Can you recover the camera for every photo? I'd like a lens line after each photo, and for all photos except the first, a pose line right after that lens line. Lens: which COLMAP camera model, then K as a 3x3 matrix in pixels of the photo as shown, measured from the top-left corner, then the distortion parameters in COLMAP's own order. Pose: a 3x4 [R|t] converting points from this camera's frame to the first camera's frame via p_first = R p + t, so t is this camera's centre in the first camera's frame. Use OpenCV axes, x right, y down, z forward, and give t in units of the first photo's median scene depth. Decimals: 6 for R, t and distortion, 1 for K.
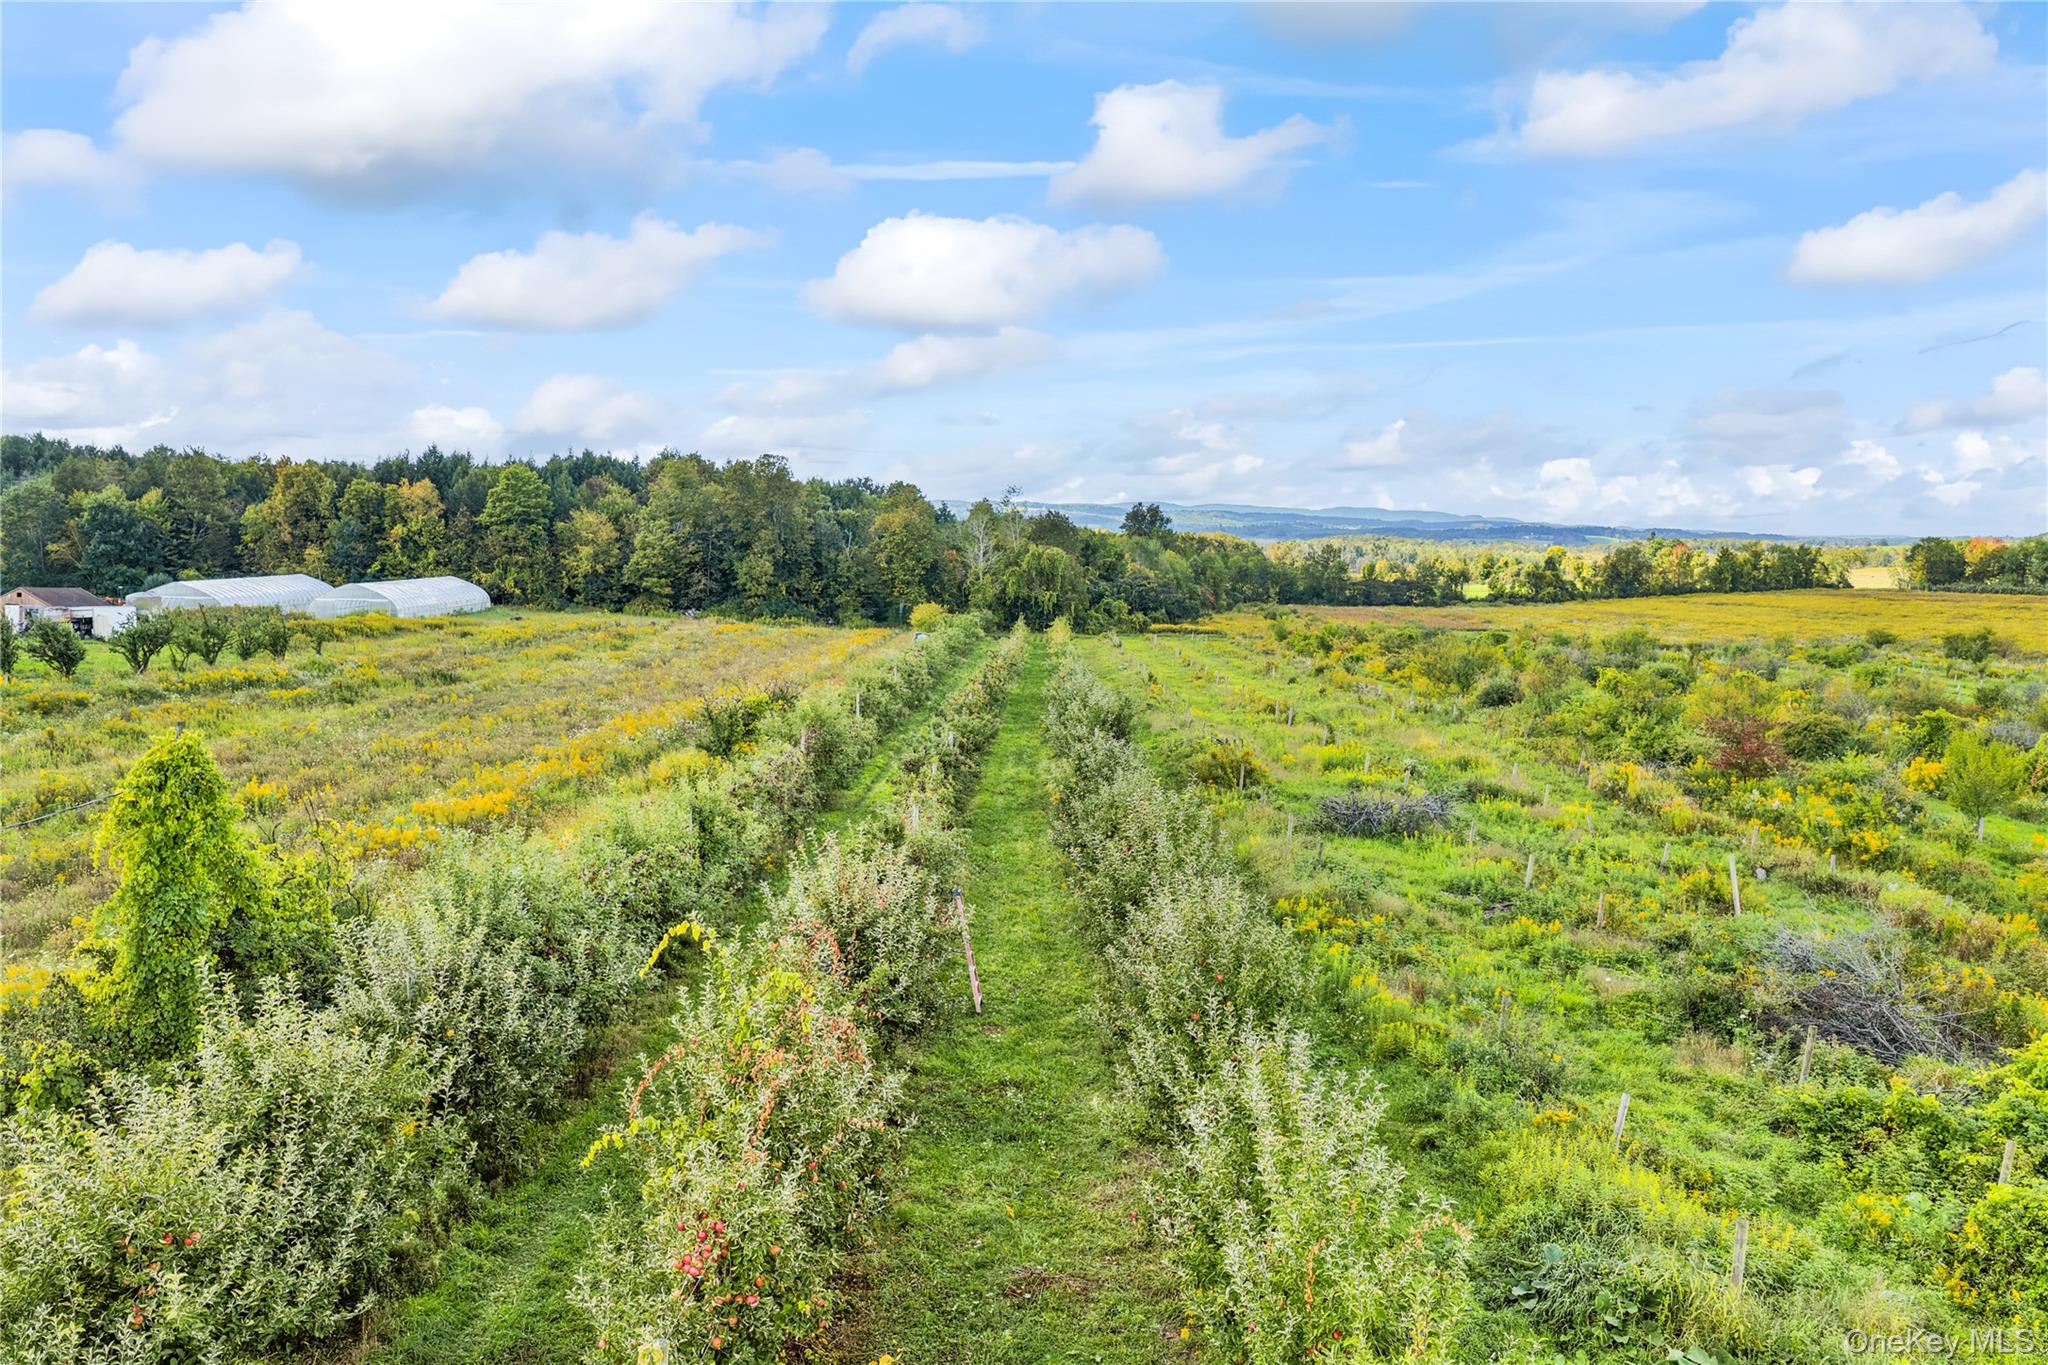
lens RADIAL K [[1717.5, 0, 1028.2], [0, 1717.5, 675.6], [0, 0, 1]] dist [-0.011461, 0.037311]
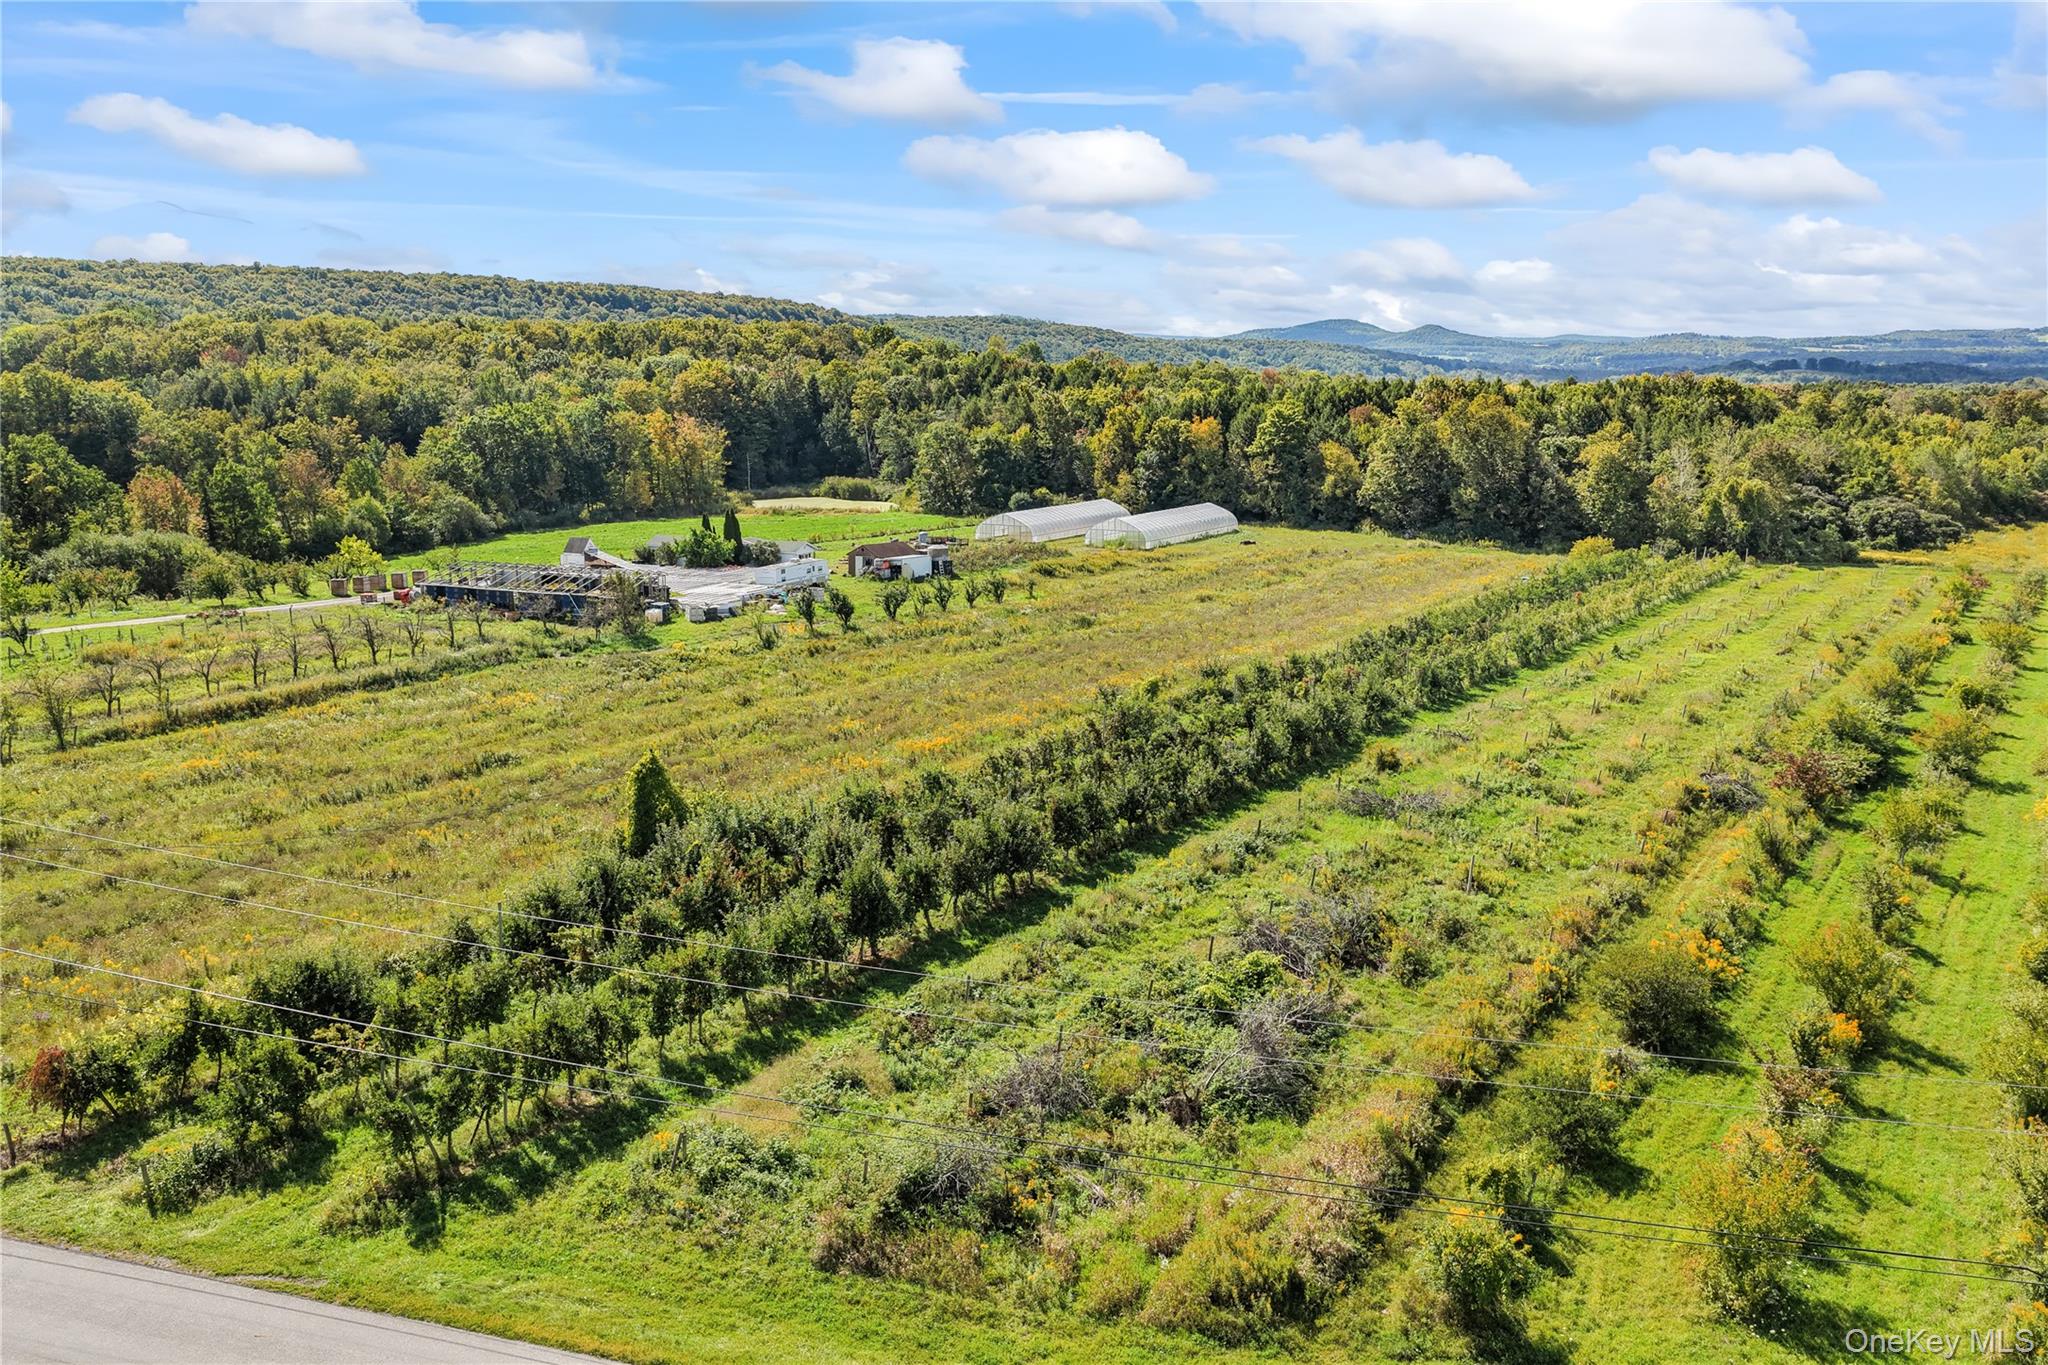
lens RADIAL K [[1717.5, 0, 1028.2], [0, 1717.5, 675.6], [0, 0, 1]] dist [-0.011461, 0.037311]
pose [[0.856251, 0.073434, -0.511314, 1.124703], [-0.026236, 0.994749, 0.098928, -0.292918], [0.515894, -0.071292, 0.853681, -0.854808]]
